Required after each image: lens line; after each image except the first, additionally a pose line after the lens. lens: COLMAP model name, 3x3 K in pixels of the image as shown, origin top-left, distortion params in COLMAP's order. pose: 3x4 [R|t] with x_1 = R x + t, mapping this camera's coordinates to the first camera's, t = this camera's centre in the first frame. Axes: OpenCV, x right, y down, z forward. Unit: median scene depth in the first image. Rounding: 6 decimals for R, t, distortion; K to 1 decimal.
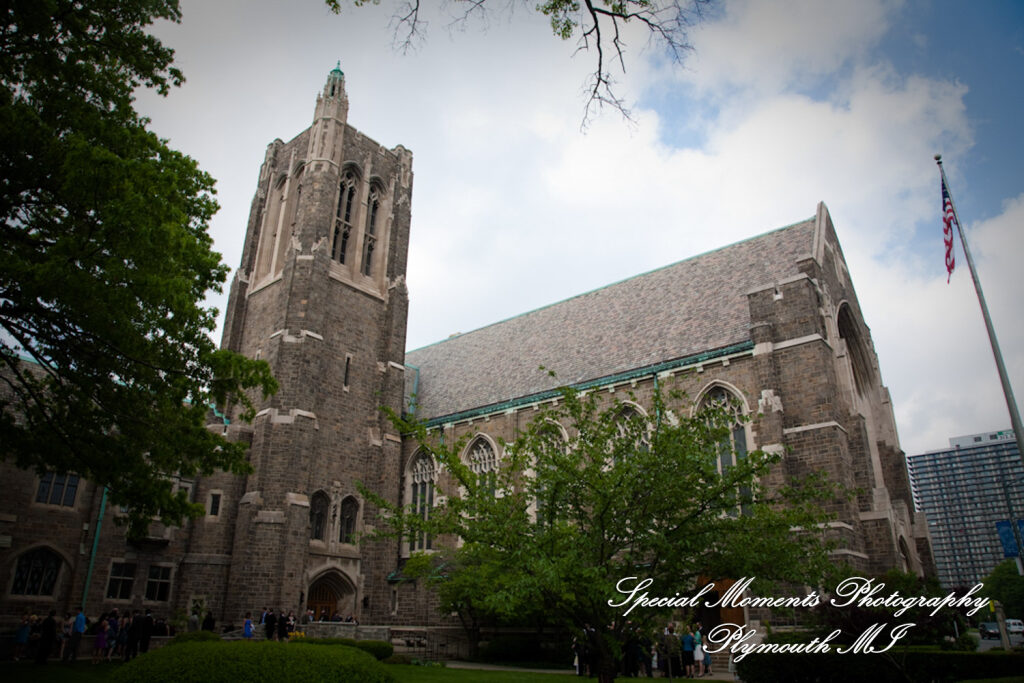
lens RADIAL K [[692.3, 0, 515.6], [0, 692.3, 325.7], [0, 0, 1]] dist [-0.123840, 0.072014]
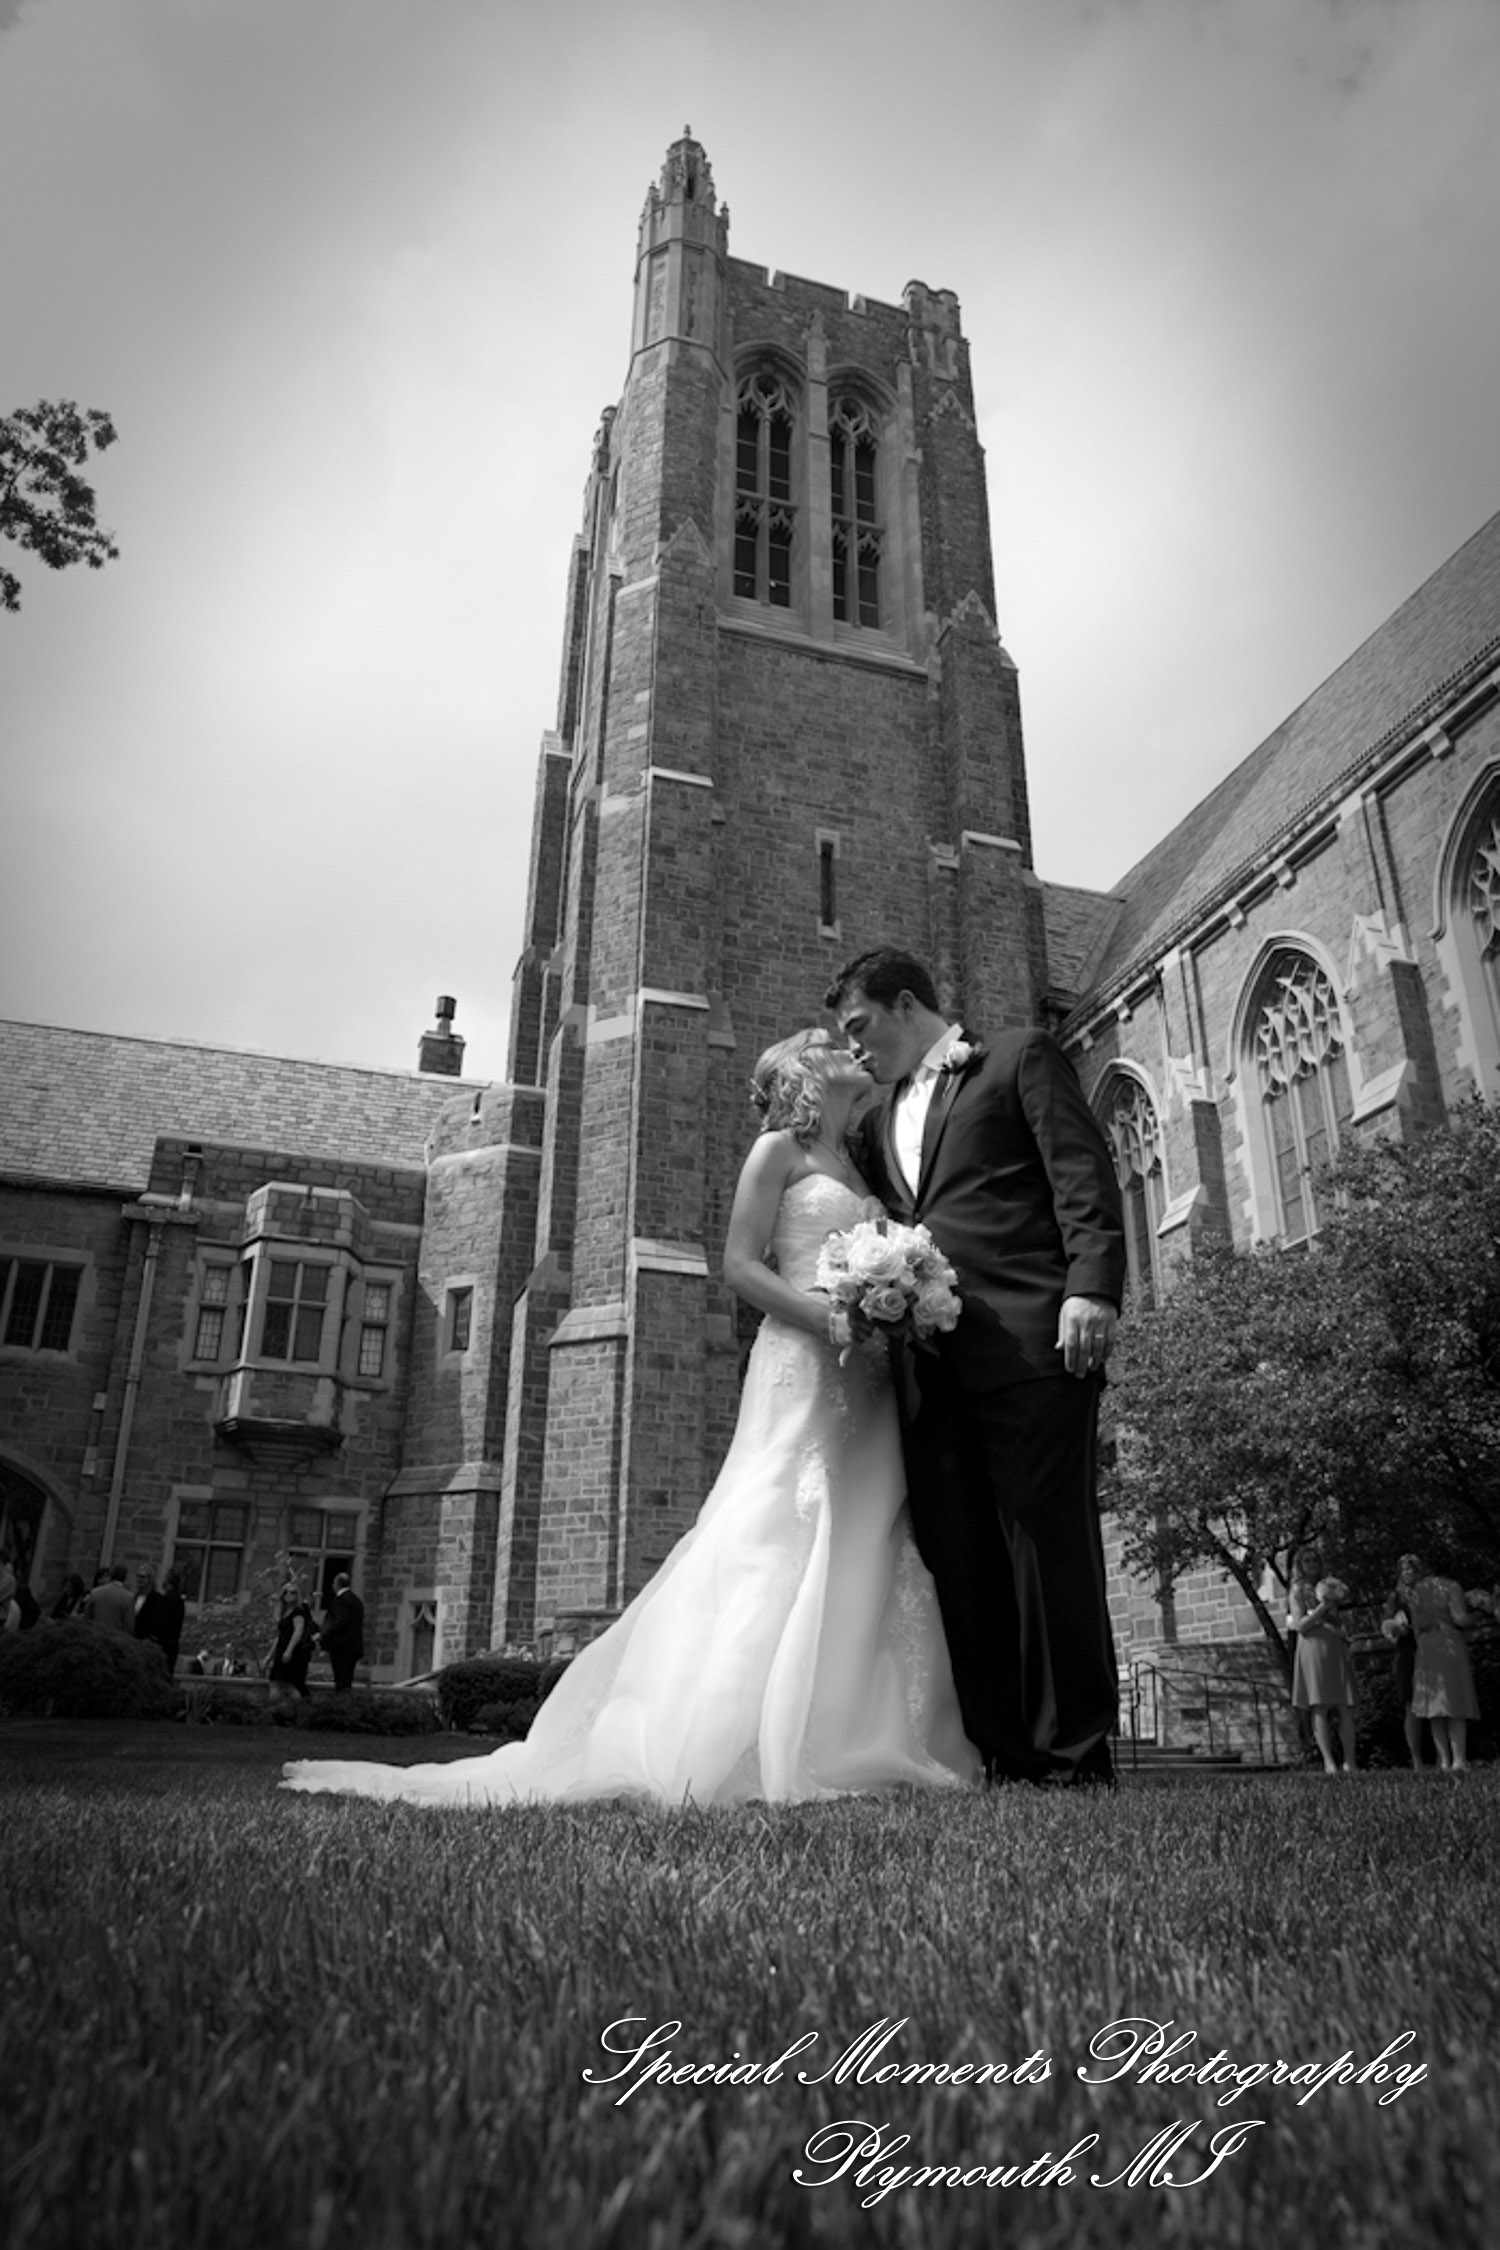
lens RADIAL K [[1521.2, 0, 765.4], [0, 1521.2, 1096.3], [0, 0, 1]] dist [-0.123840, 0.072014]
pose [[0.845455, -0.214059, -0.489270, 0.053908], [0.209126, 0.975692, -0.065503, 0.210296], [0.491399, -0.046939, 0.869669, 0.385201]]
